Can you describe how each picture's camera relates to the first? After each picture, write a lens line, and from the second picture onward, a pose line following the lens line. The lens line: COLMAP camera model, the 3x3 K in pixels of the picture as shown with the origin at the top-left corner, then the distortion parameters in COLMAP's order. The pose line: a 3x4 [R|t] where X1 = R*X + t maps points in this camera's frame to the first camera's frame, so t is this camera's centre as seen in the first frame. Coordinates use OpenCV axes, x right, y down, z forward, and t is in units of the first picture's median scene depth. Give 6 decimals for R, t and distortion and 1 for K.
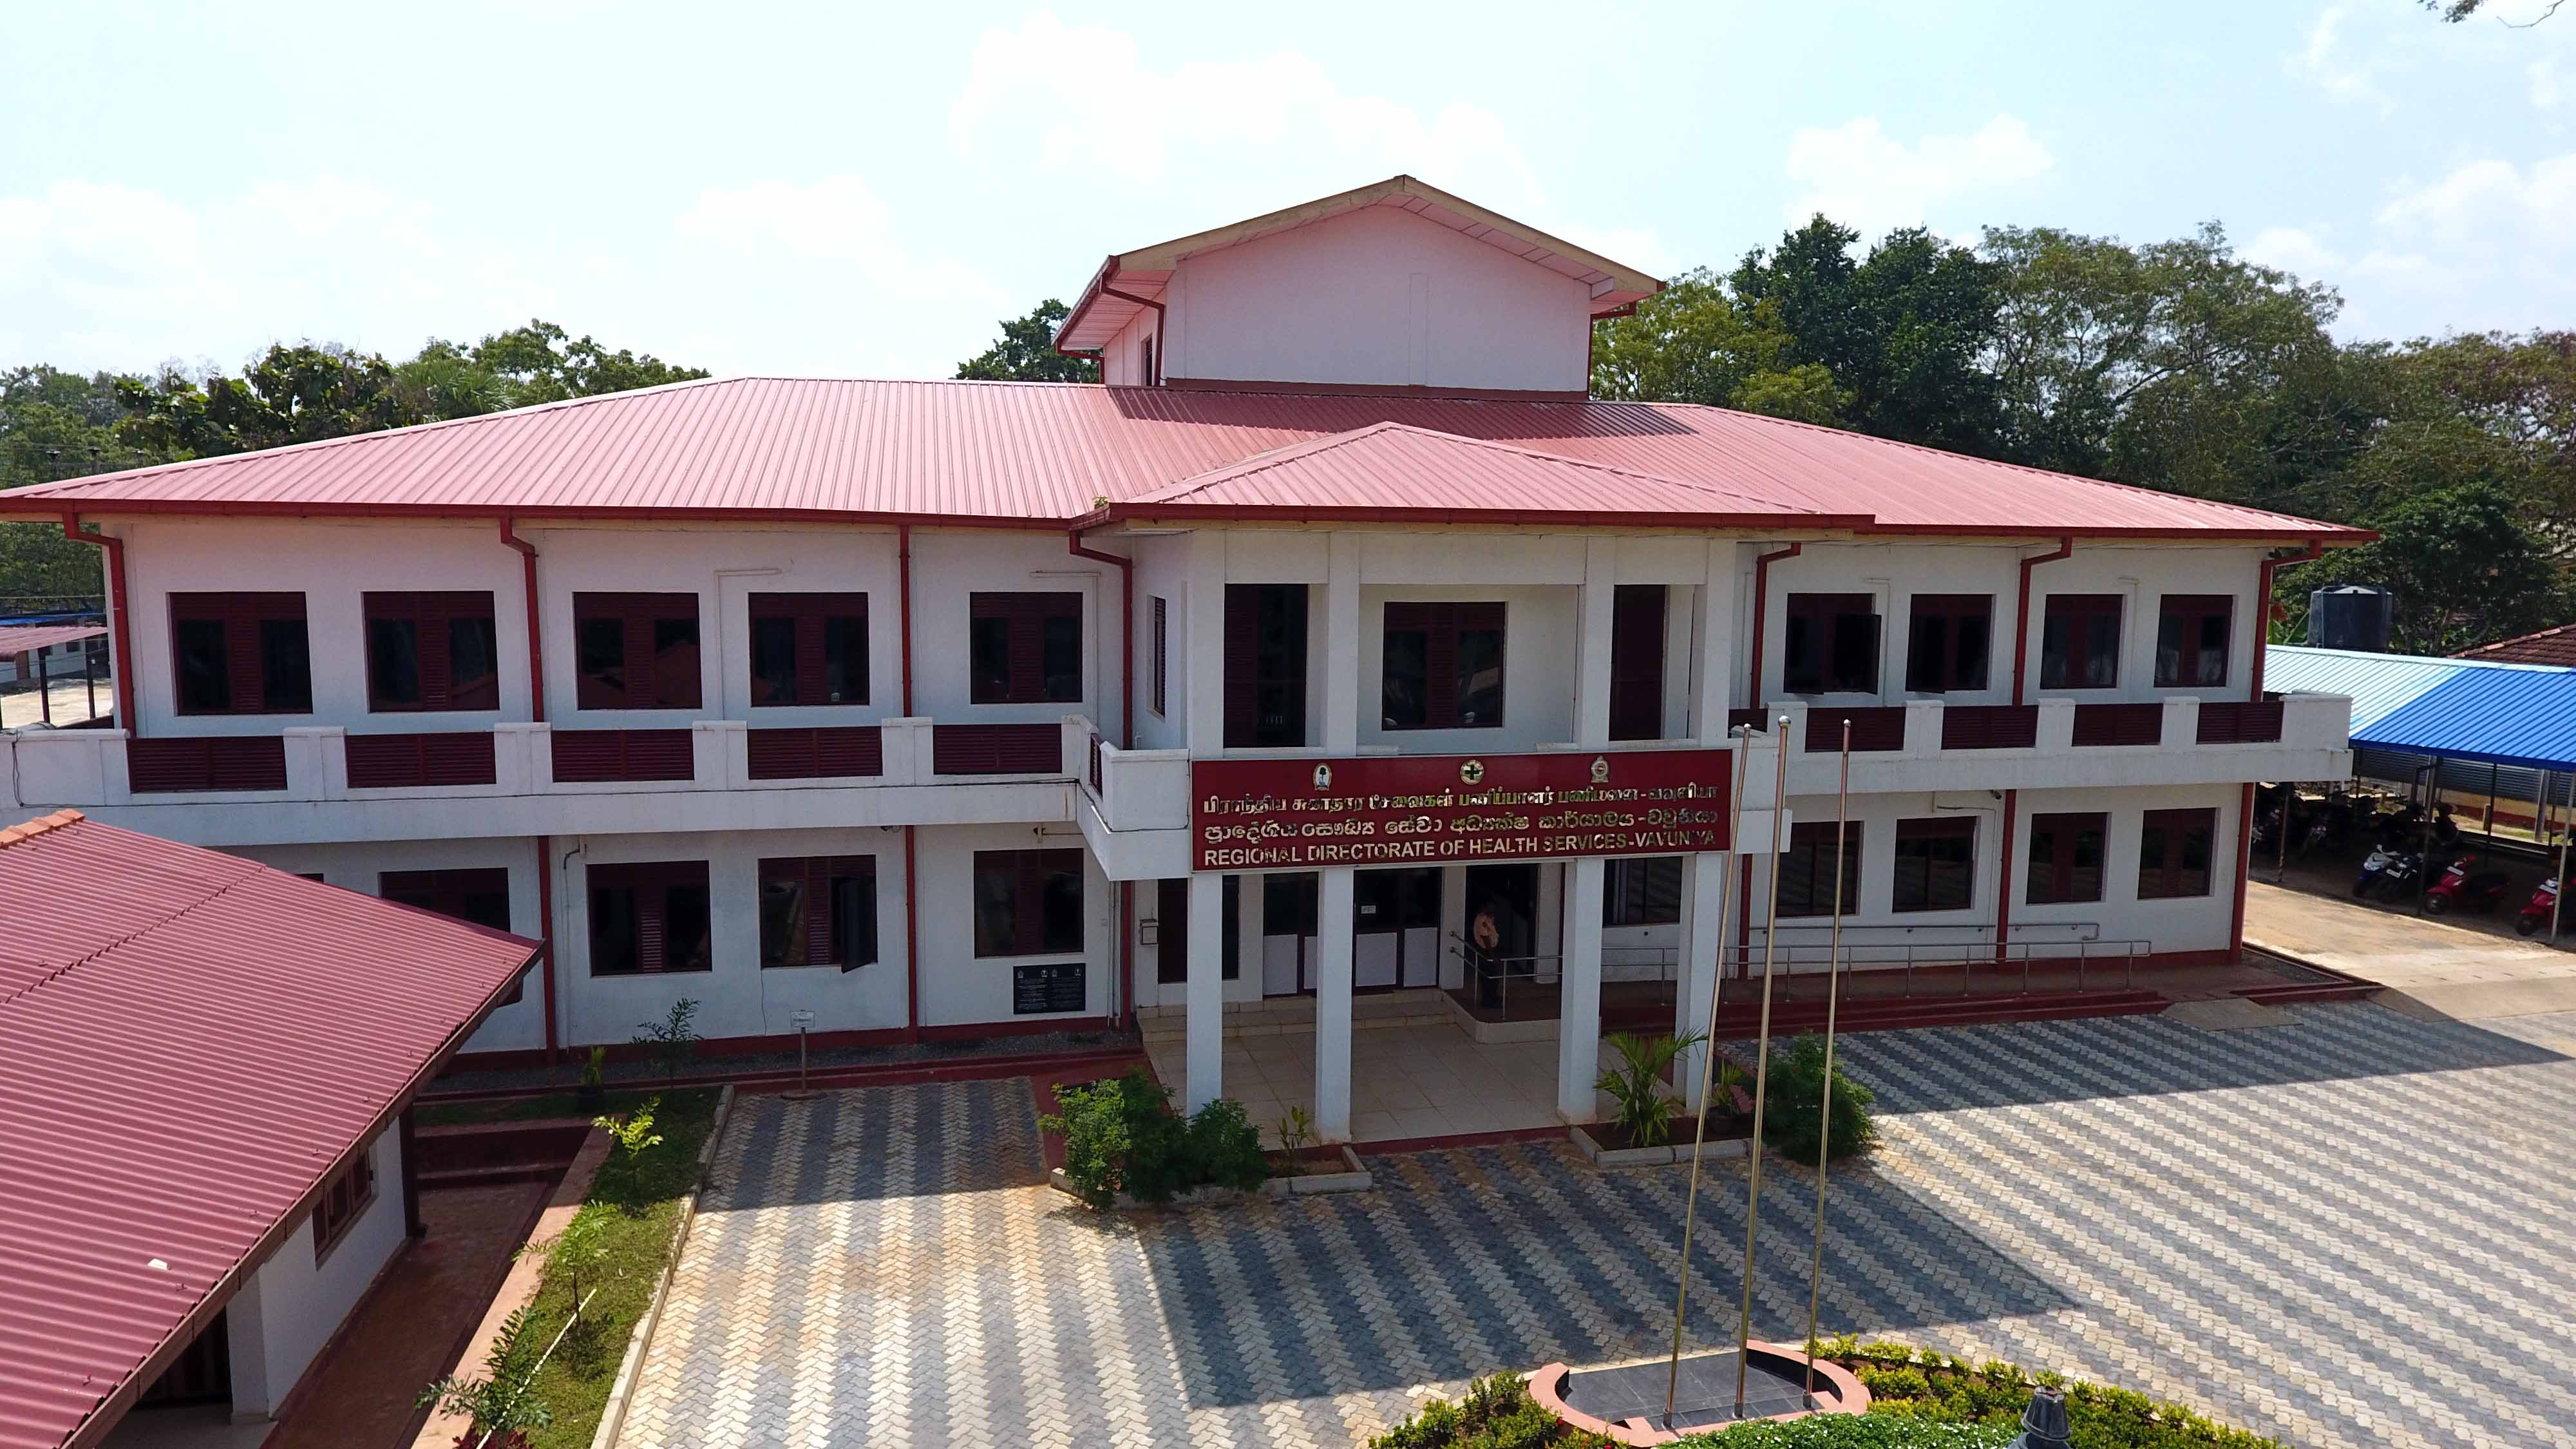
lens RADIAL K [[1515.2, 0, 1288.0], [0, 1515.2, 724.5], [0, 0, 1]] dist [-0.003167, -0.001544]
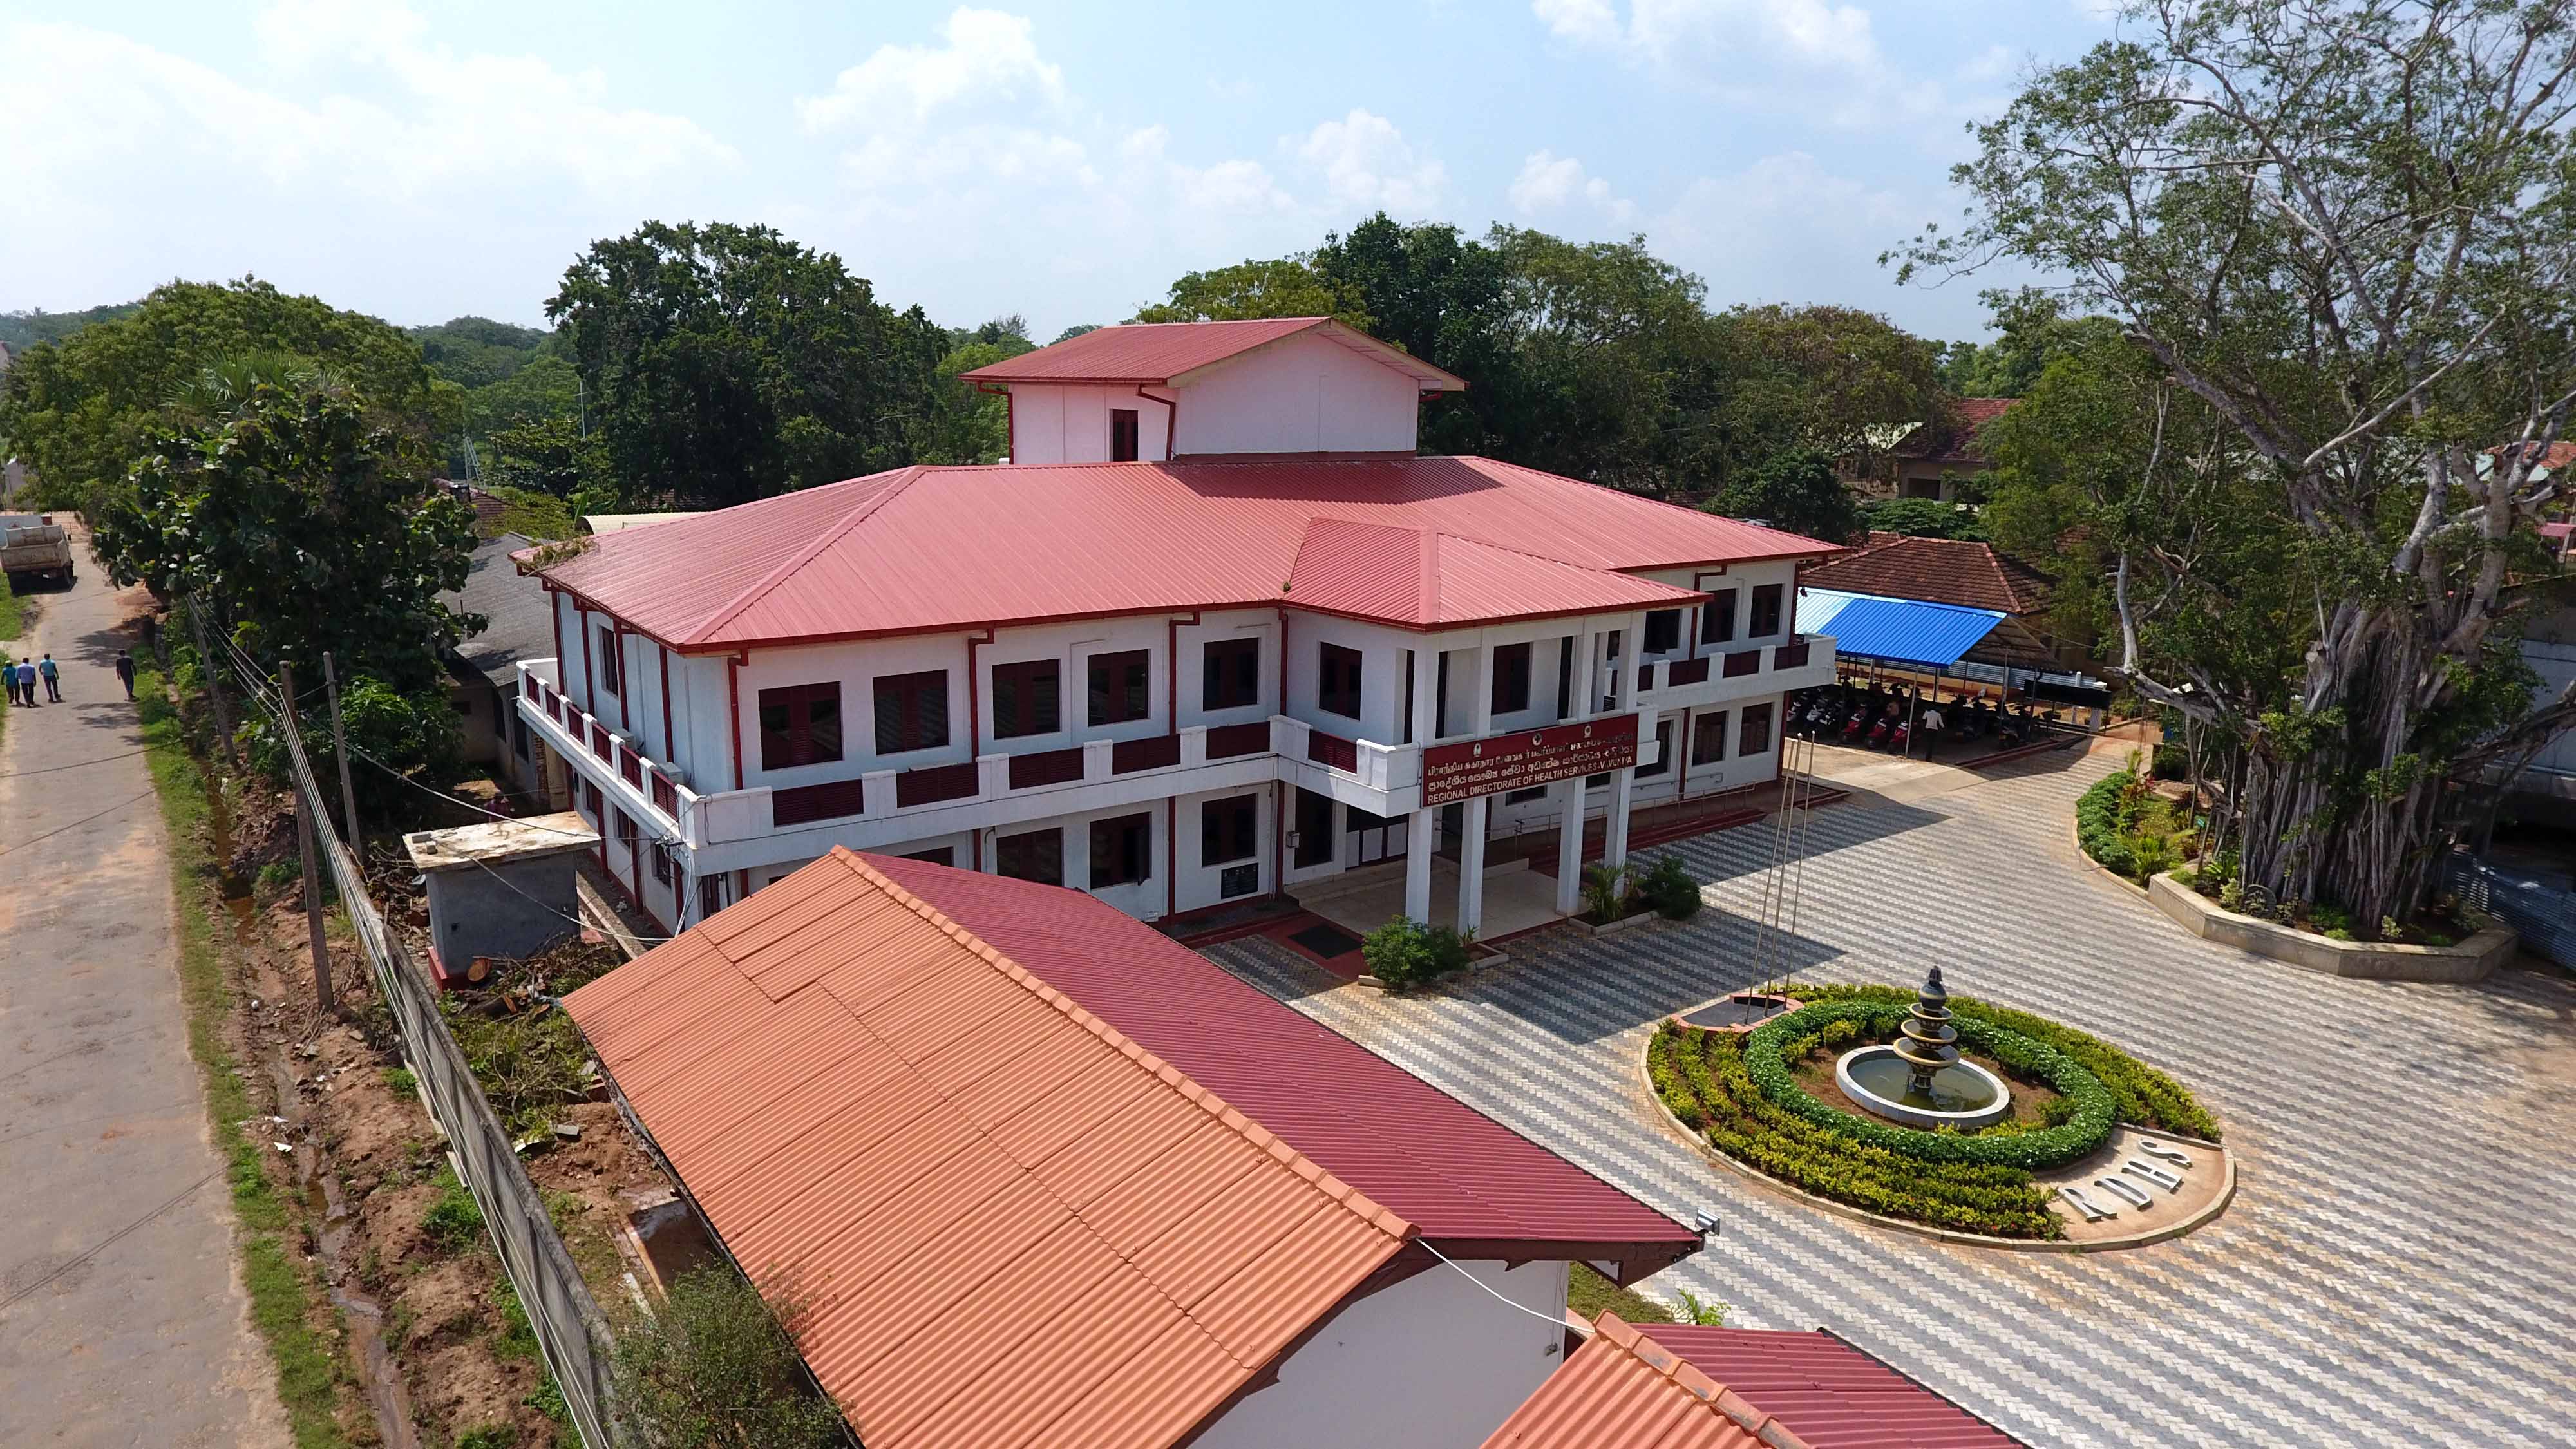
lens RADIAL K [[1515.2, 0, 1288.0], [0, 1515.2, 724.5], [0, 0, 1]] dist [-0.003167, -0.001544]
pose [[0.916048, -0.082084, 0.392579, -0.753670], [0.039392, 0.992514, 0.115606, -0.180982], [-0.399130, -0.090436, 0.912424, -0.492767]]
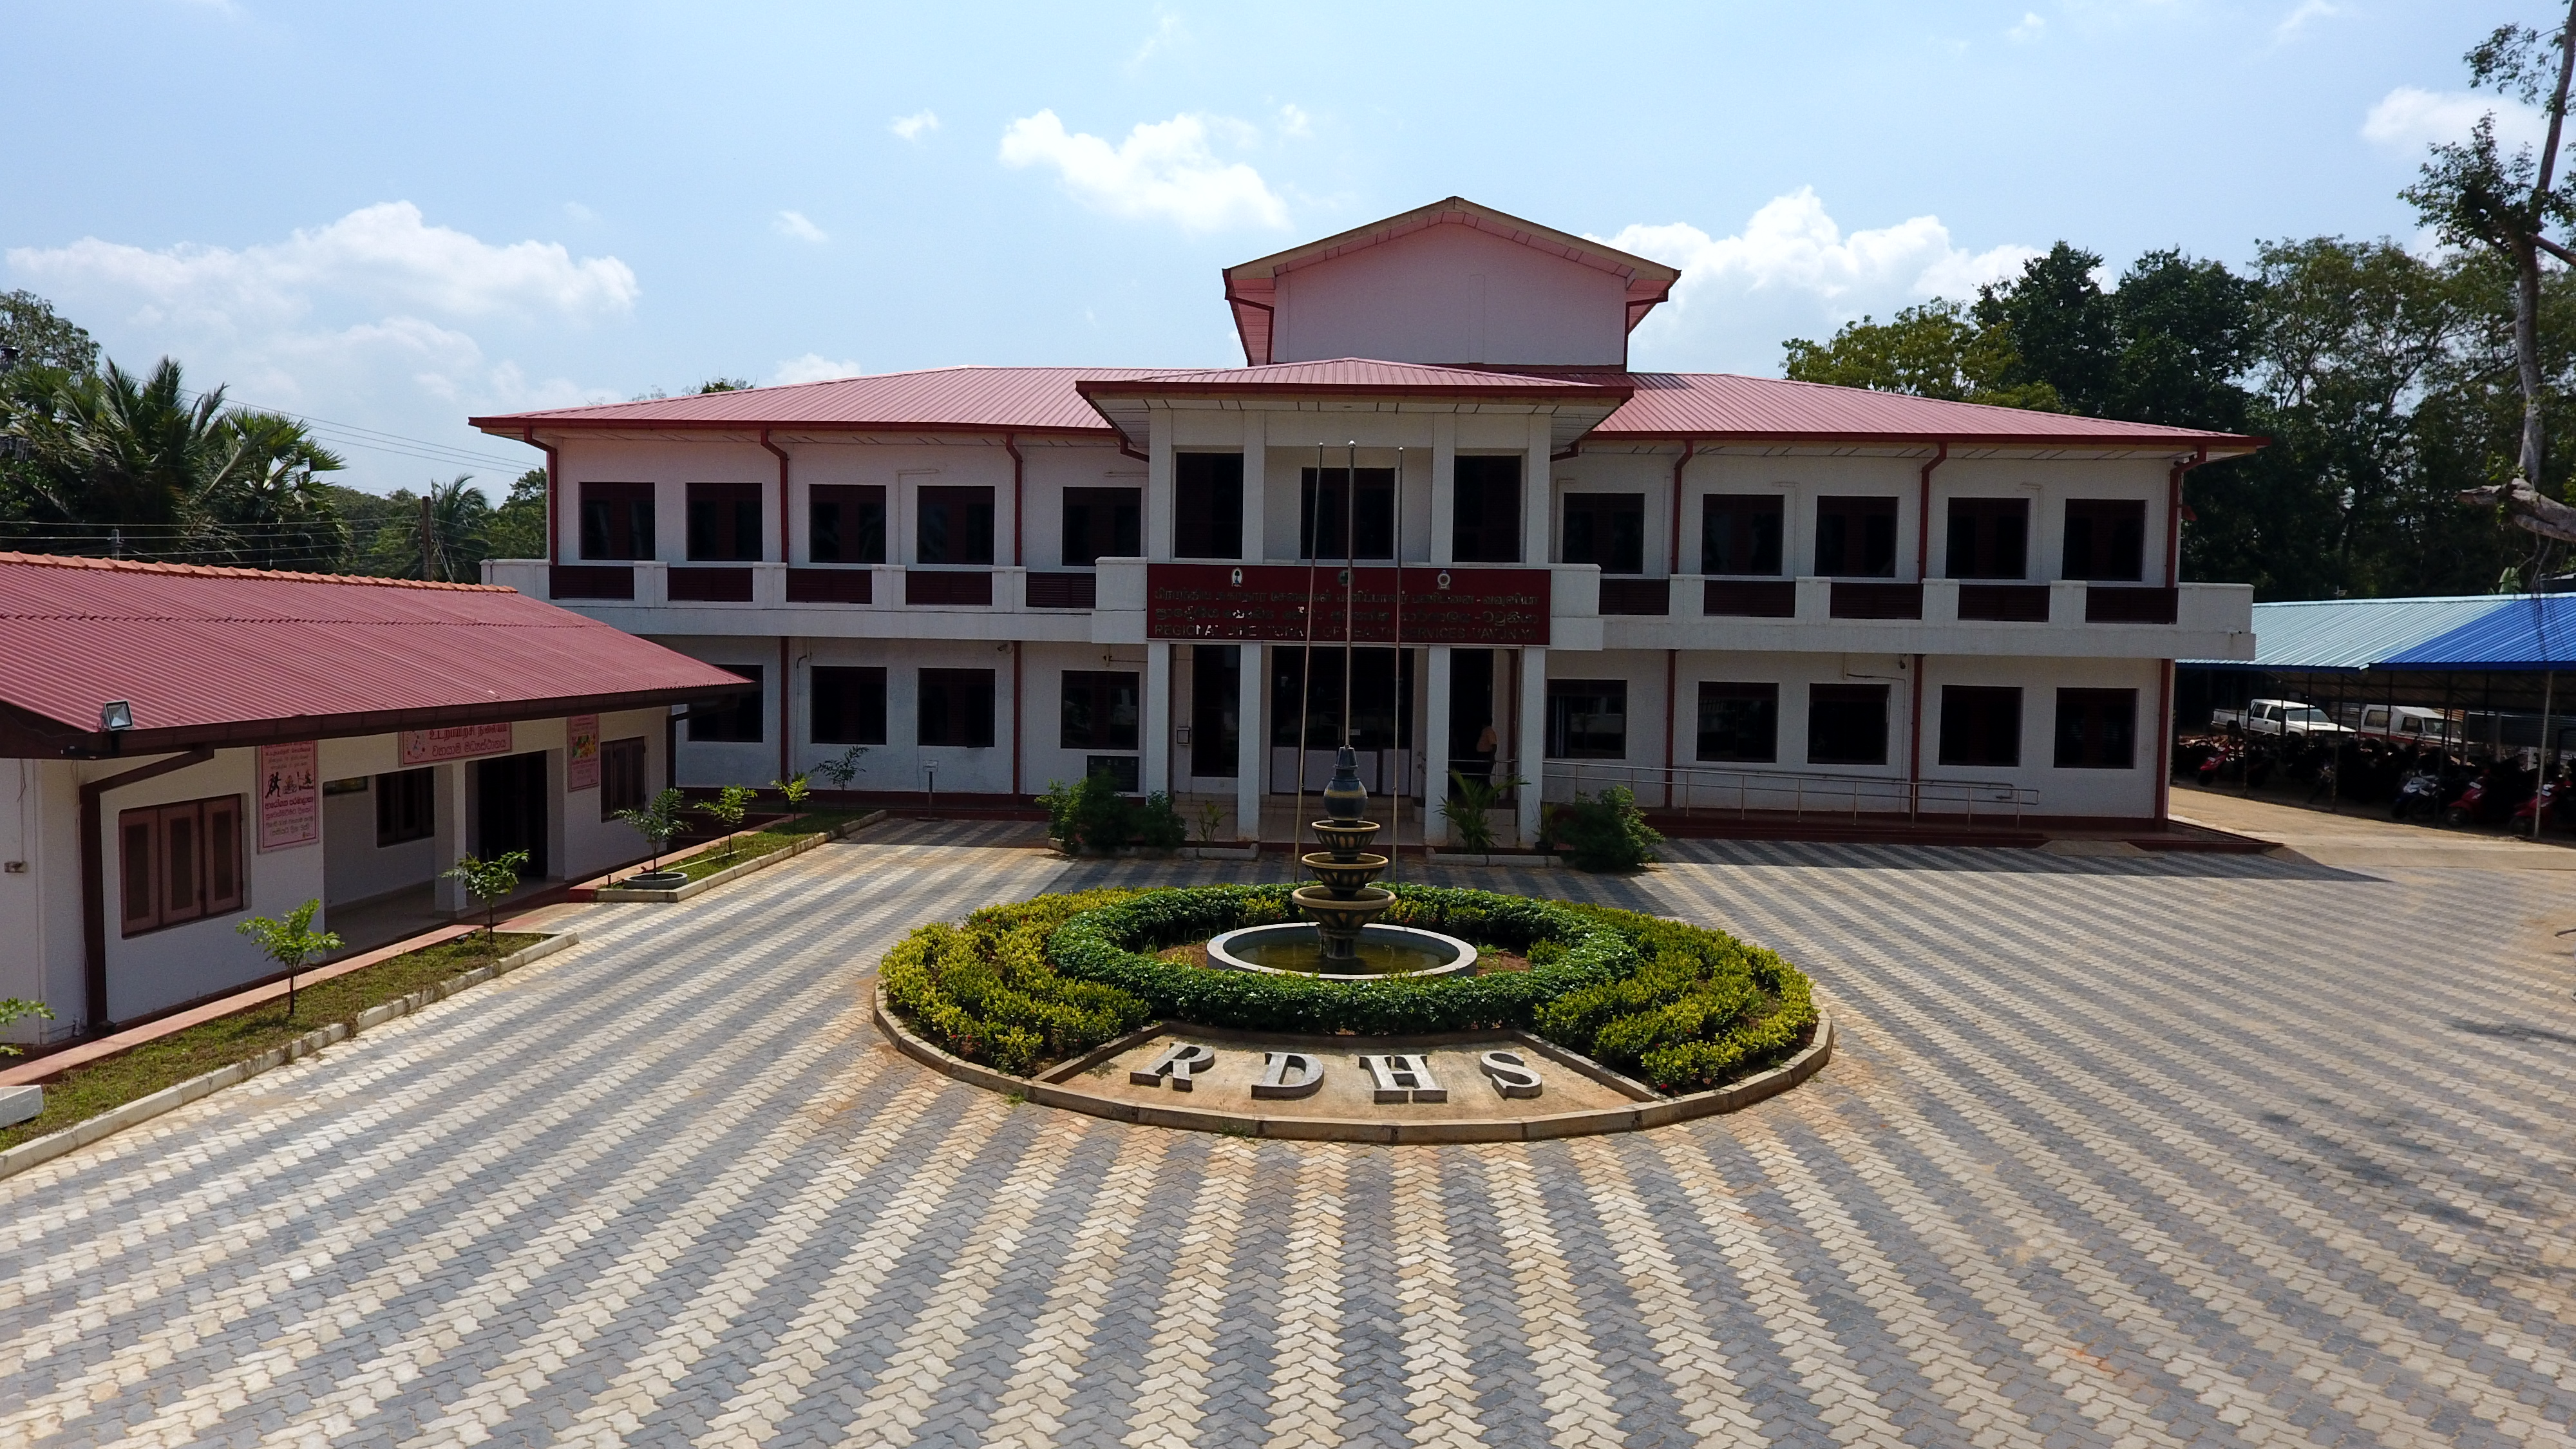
lens RADIAL K [[1529.7, 0, 1288.0], [0, 1529.7, 724.5], [0, 0, 1]] dist [-0.003569, 0.023553]
pose [[0.965572, 0.019421, -0.259409, 0.372048], [-0.037029, 0.997316, -0.063163, 0.218613], [0.257486, 0.070594, 0.963700, -0.321909]]
